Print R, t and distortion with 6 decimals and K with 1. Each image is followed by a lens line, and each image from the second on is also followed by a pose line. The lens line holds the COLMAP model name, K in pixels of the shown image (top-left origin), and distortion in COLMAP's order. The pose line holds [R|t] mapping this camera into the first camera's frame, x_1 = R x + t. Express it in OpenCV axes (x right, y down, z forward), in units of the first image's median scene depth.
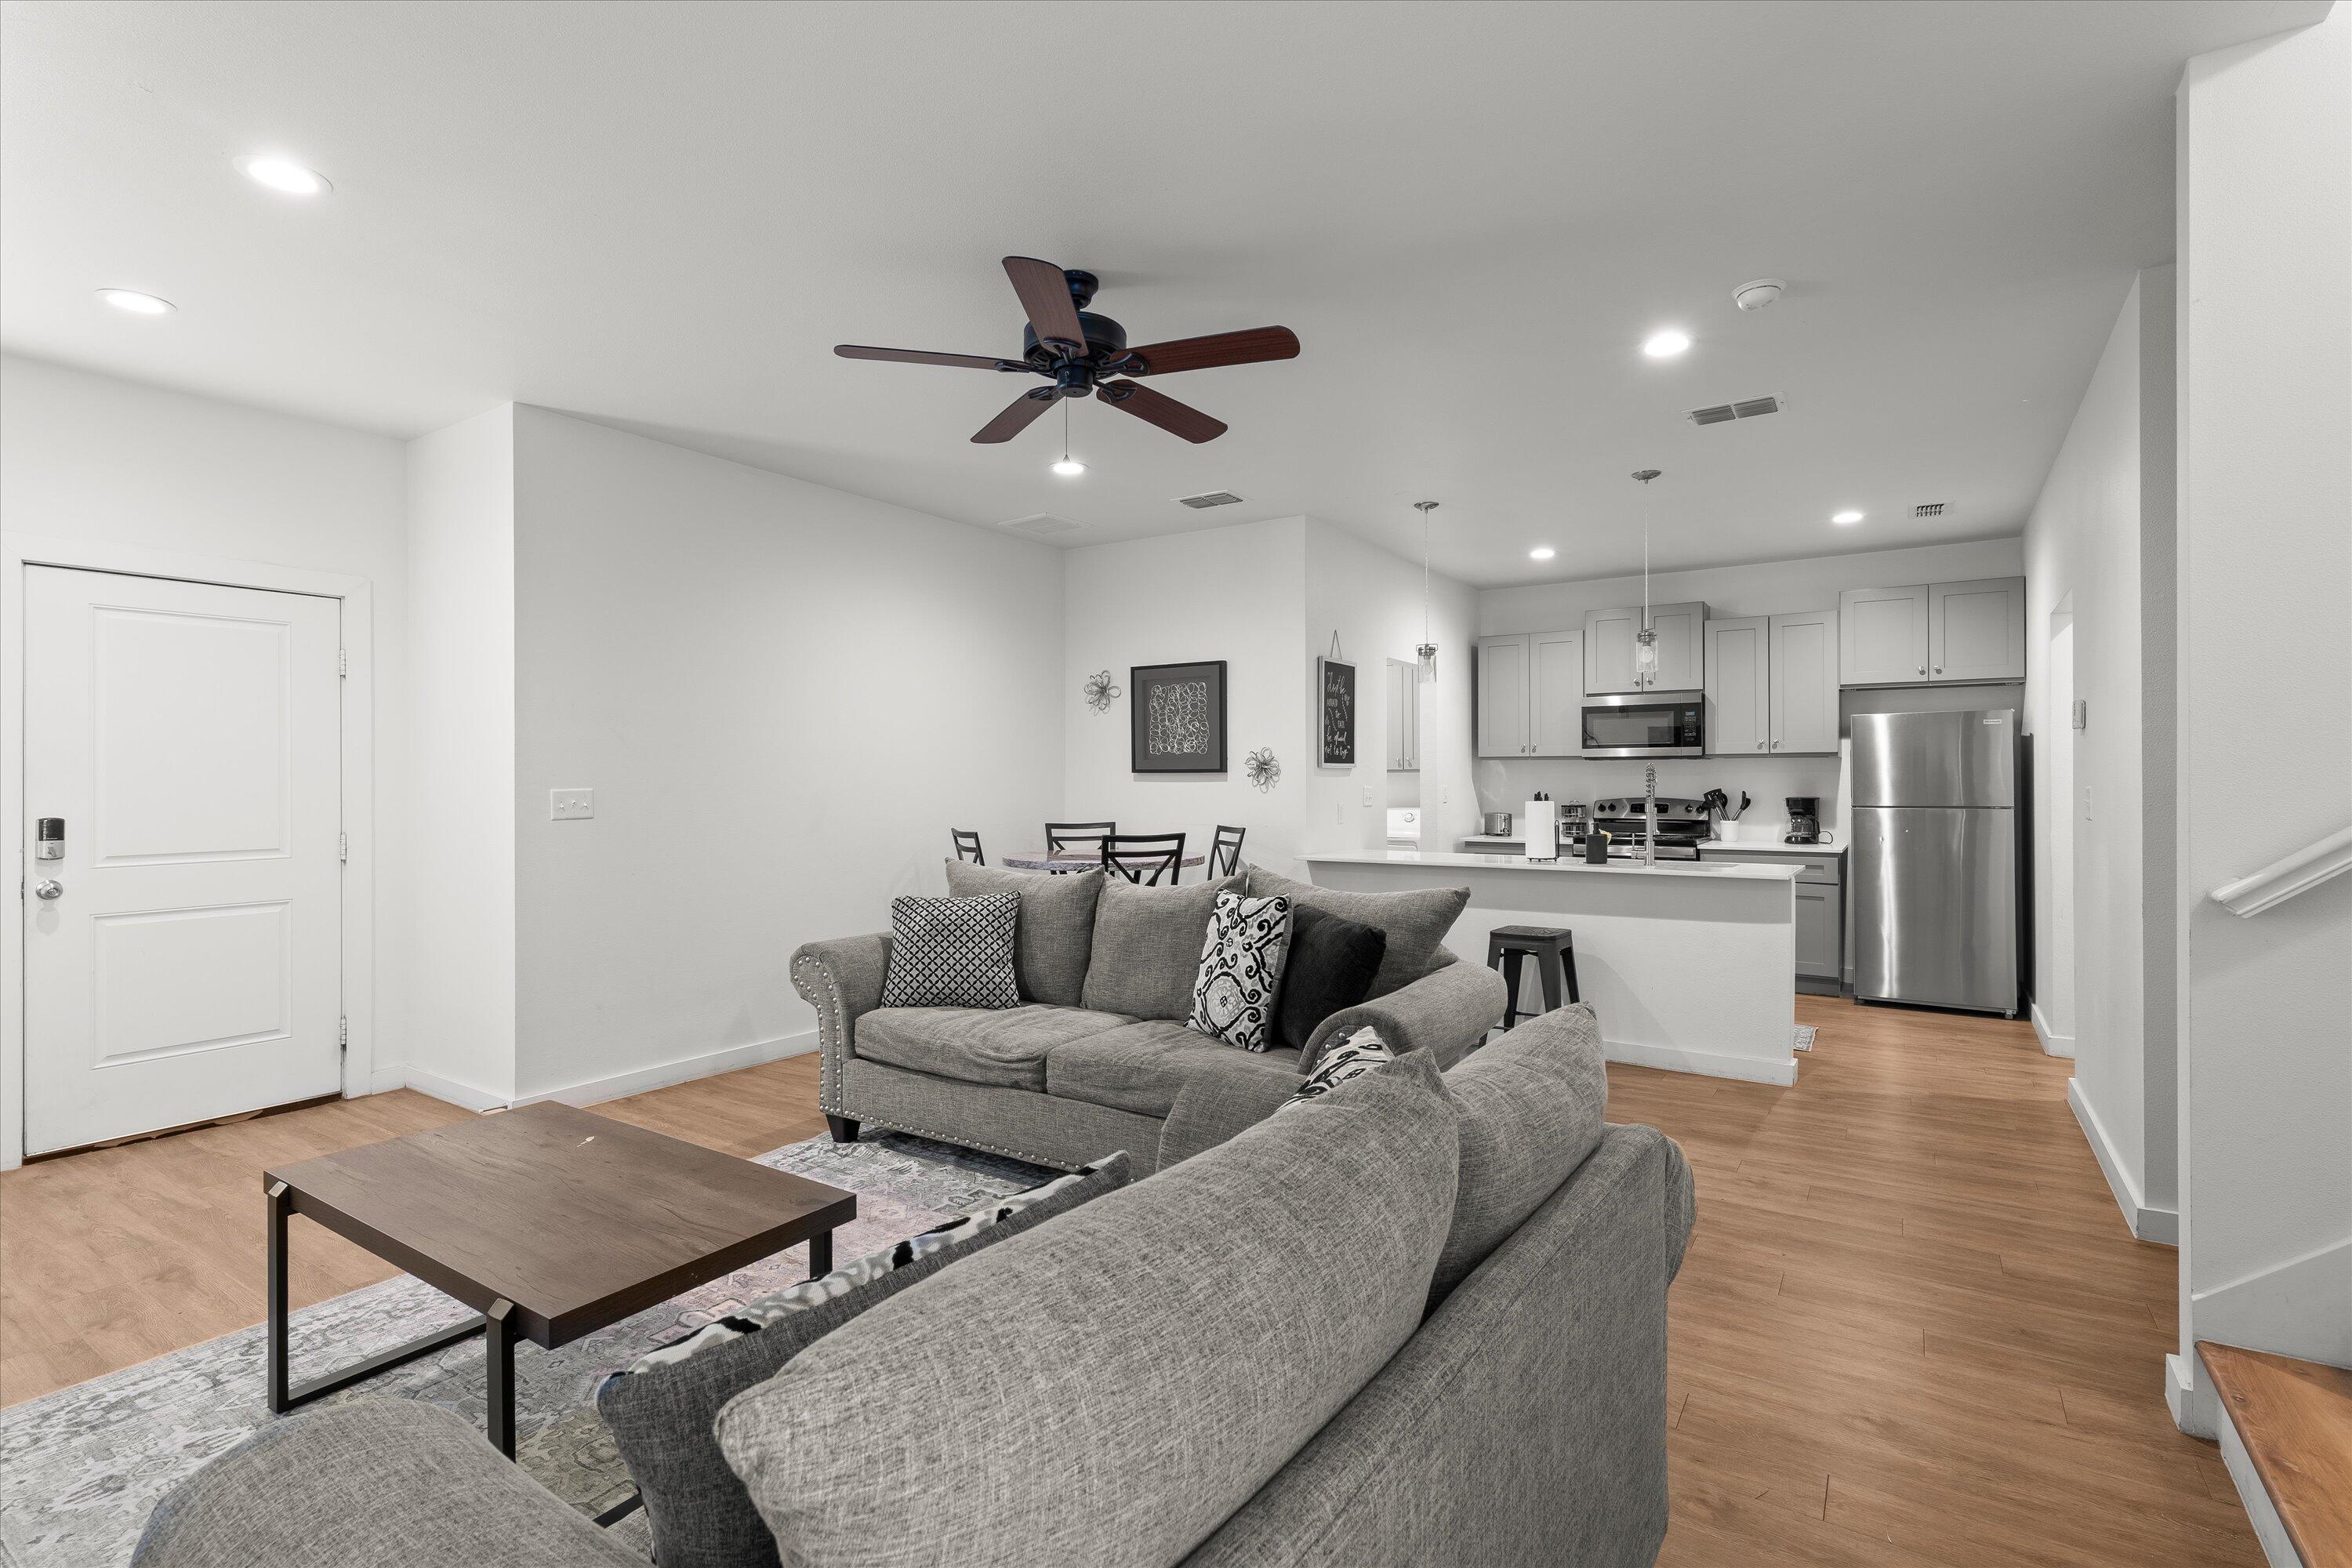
lens RADIAL K [[1088.2, 0, 1170.8], [0, 1088.2, 775.1], [0, 0, 1]] dist [0.003163, 0.000260]
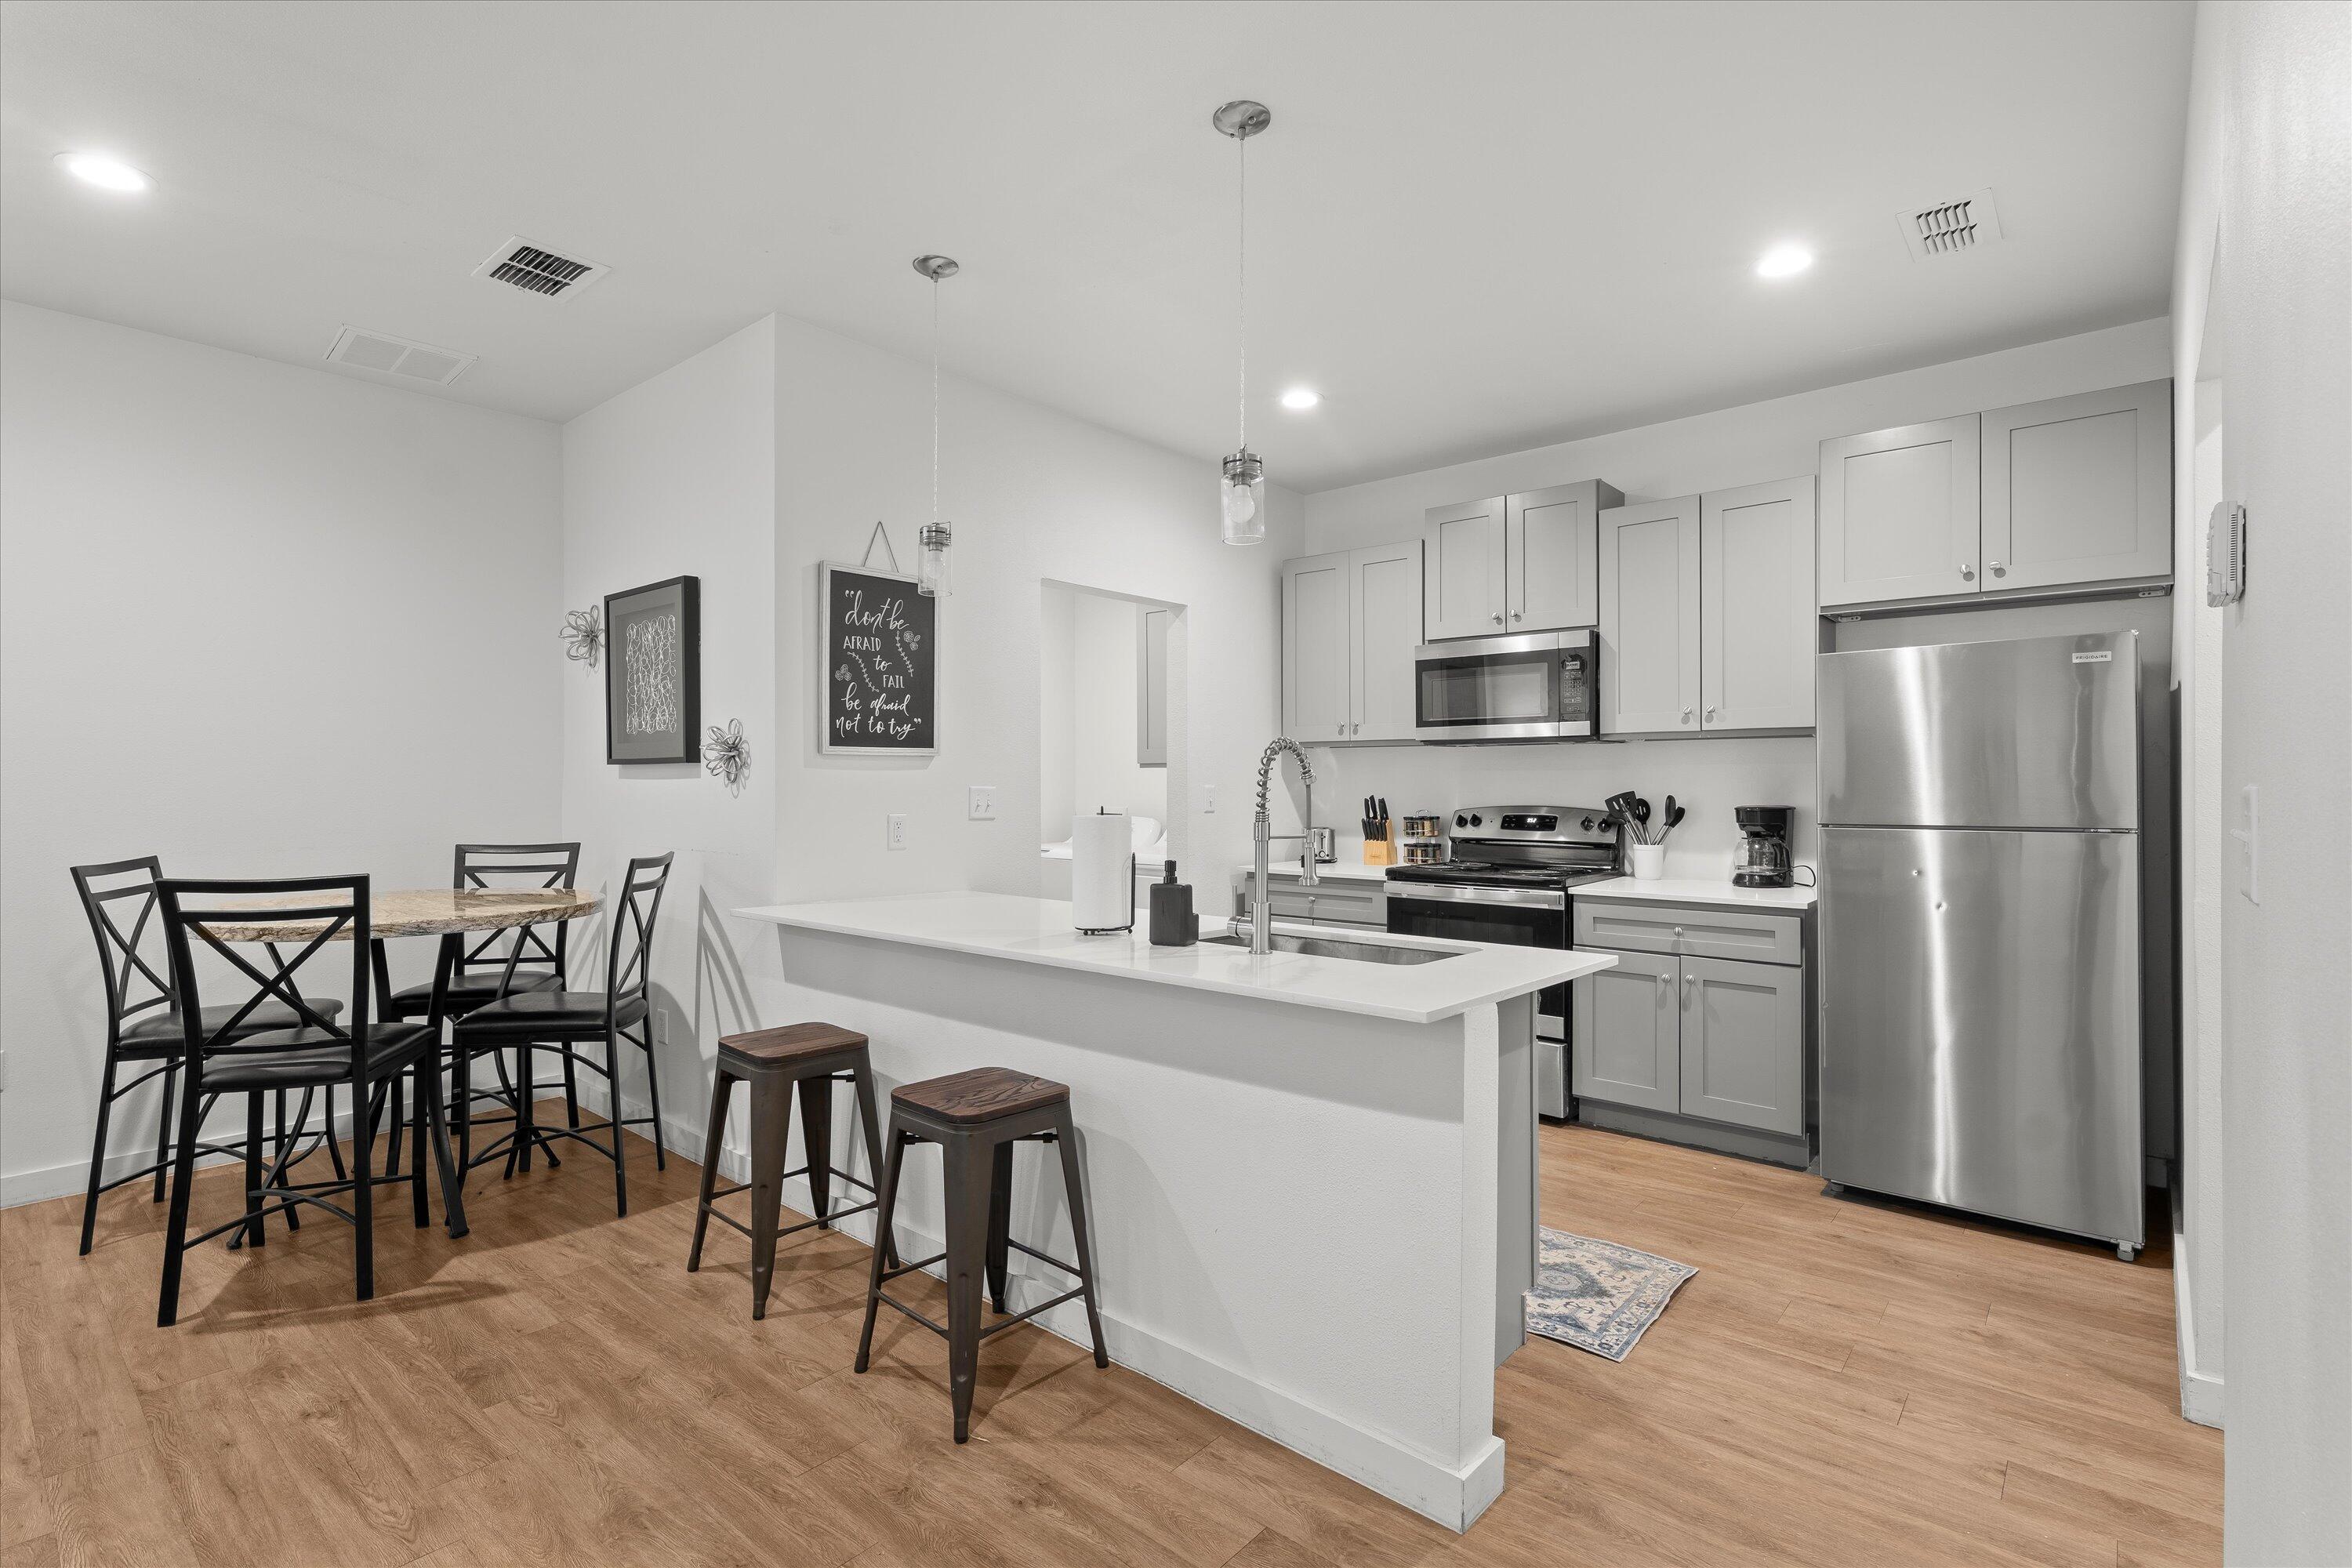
lens RADIAL K [[1088.2, 0, 1175.1], [0, 1088.2, 783.8], [0, 0, 1]] dist [0.003163, 0.000260]
pose [[0.992464, 0.001068, -0.122528, 0.362564], [-0.000227, 0.999976, 0.006878, 0.004544], [0.122533, -0.006798, 0.992441, 0.413019]]
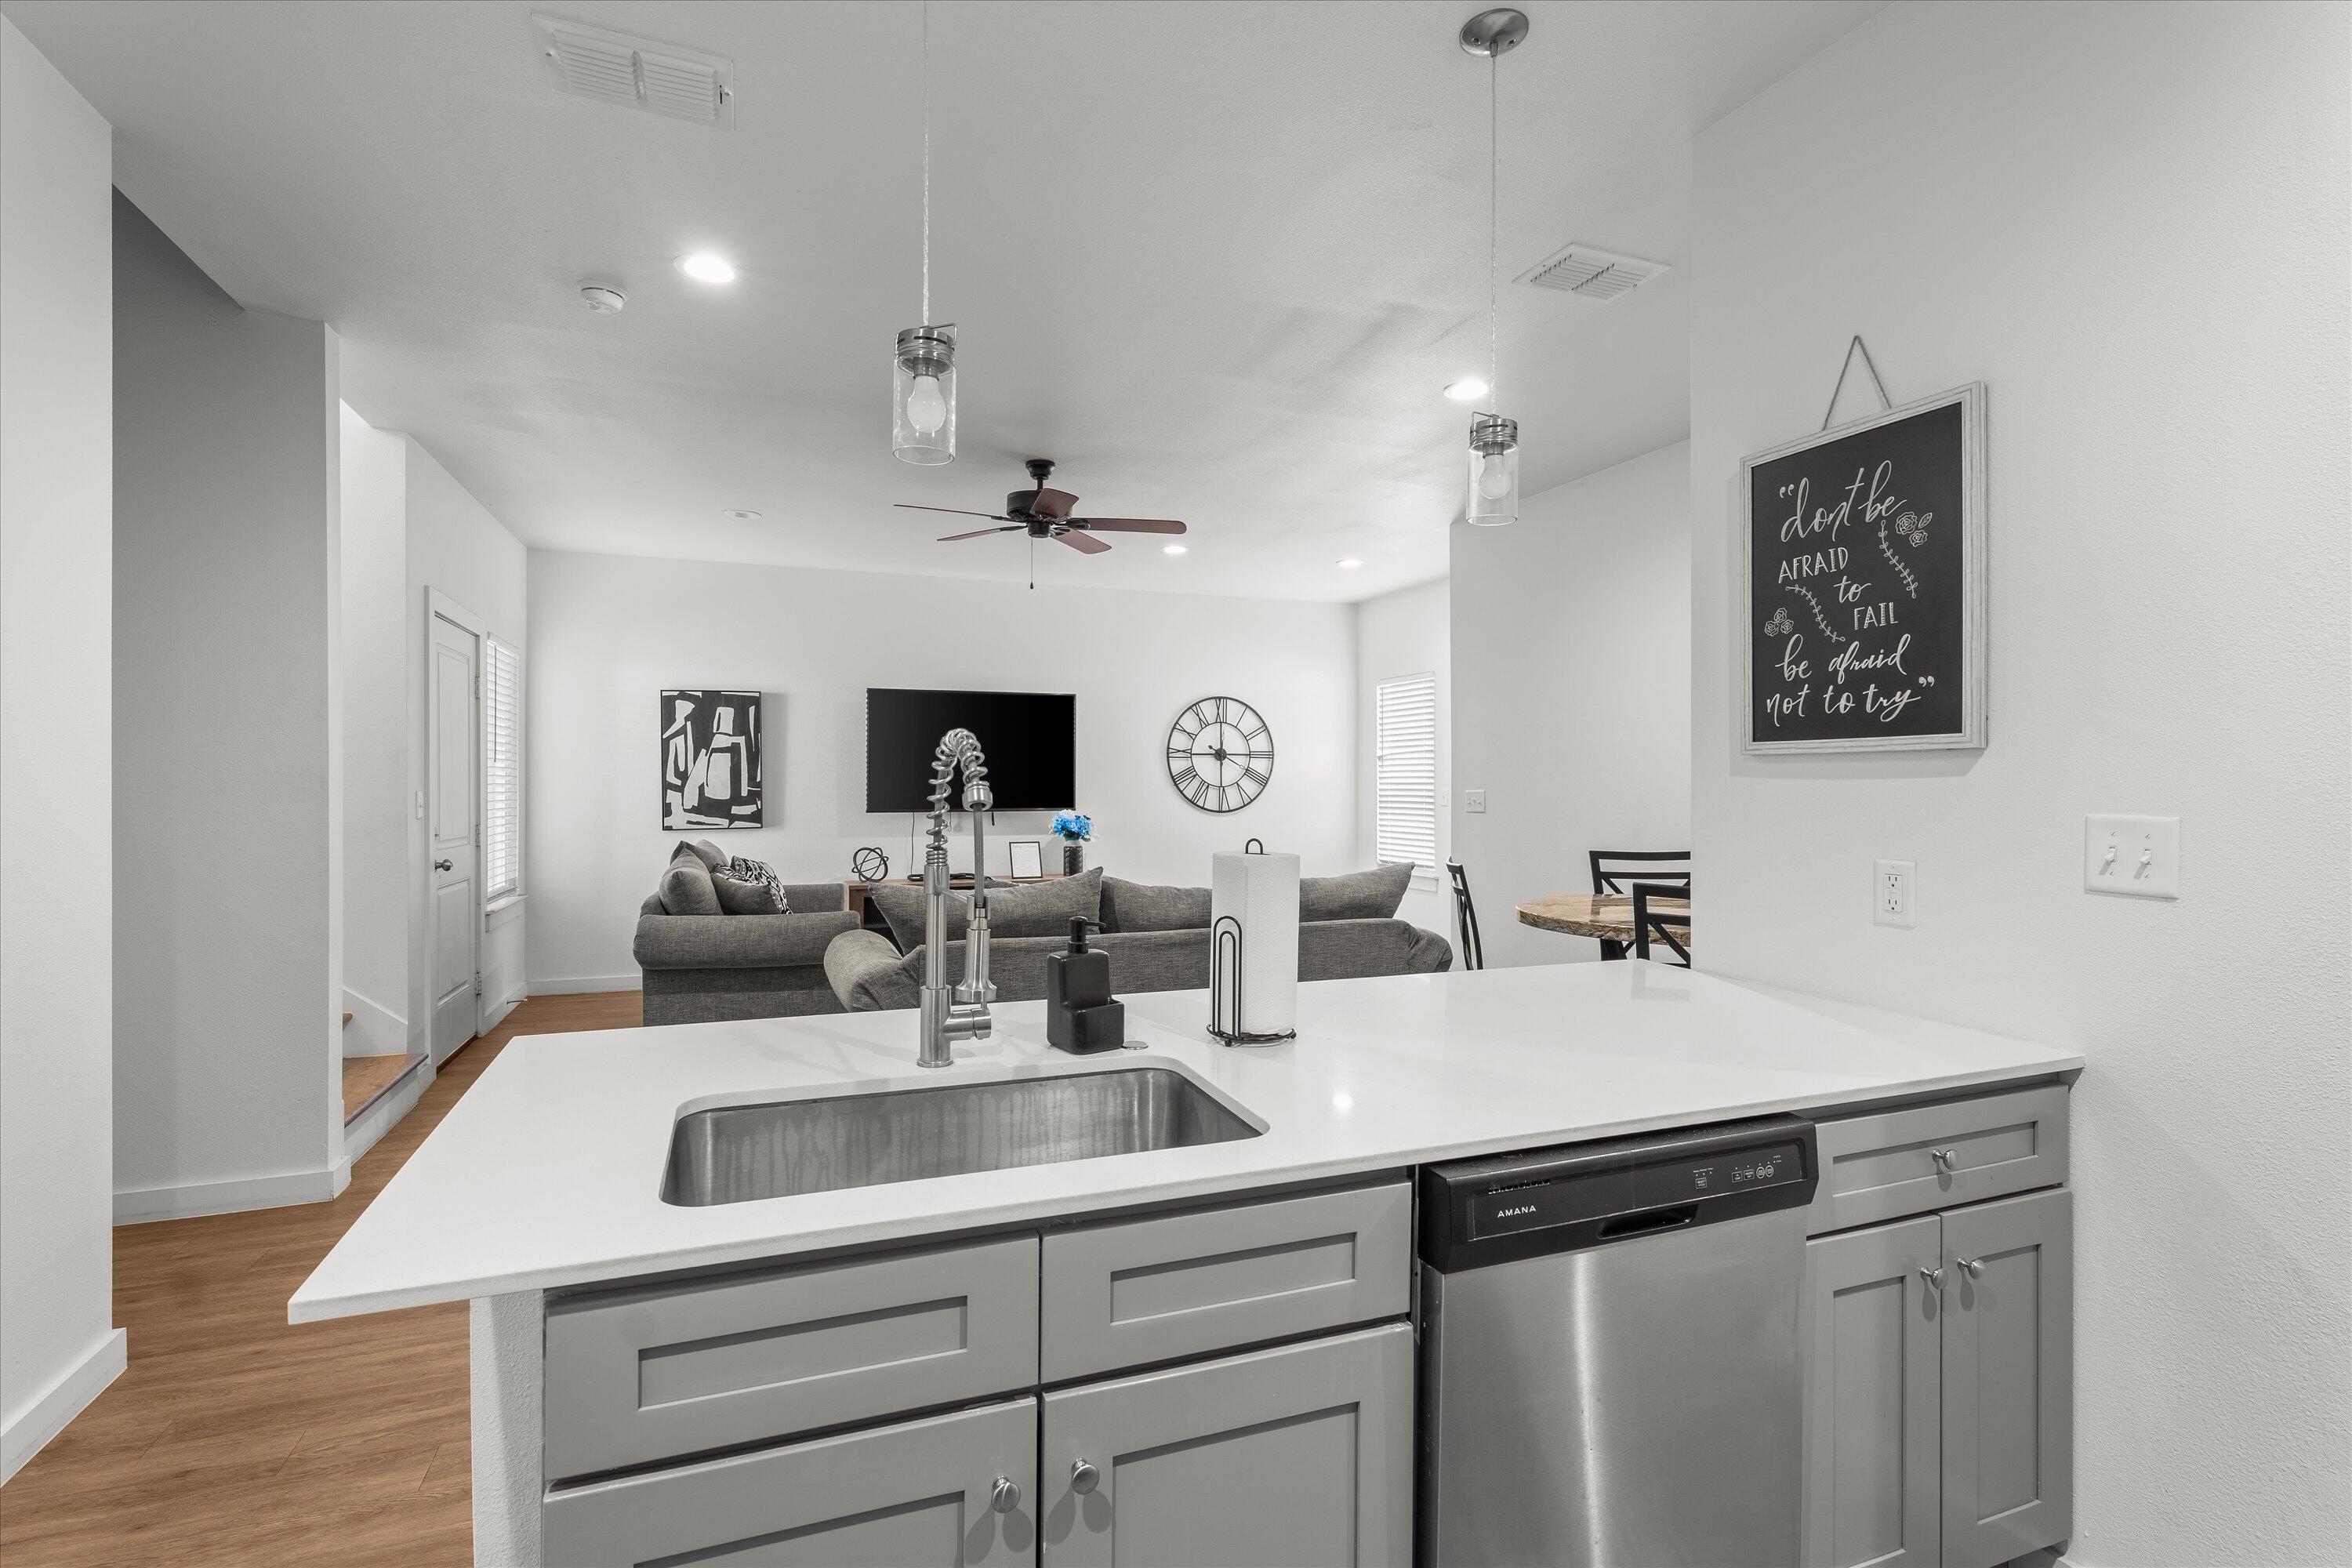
lens RADIAL K [[1088.2, 0, 1179.7], [0, 1088.2, 786.6], [0, 0, 1]] dist [0.003163, 0.000260]
pose [[-0.564053, 0.005009, -0.825723, 0.556637], [0.001691, 0.999987, 0.004910, 0.001075], [0.825737, 0.001373, -0.564054, 1.122199]]
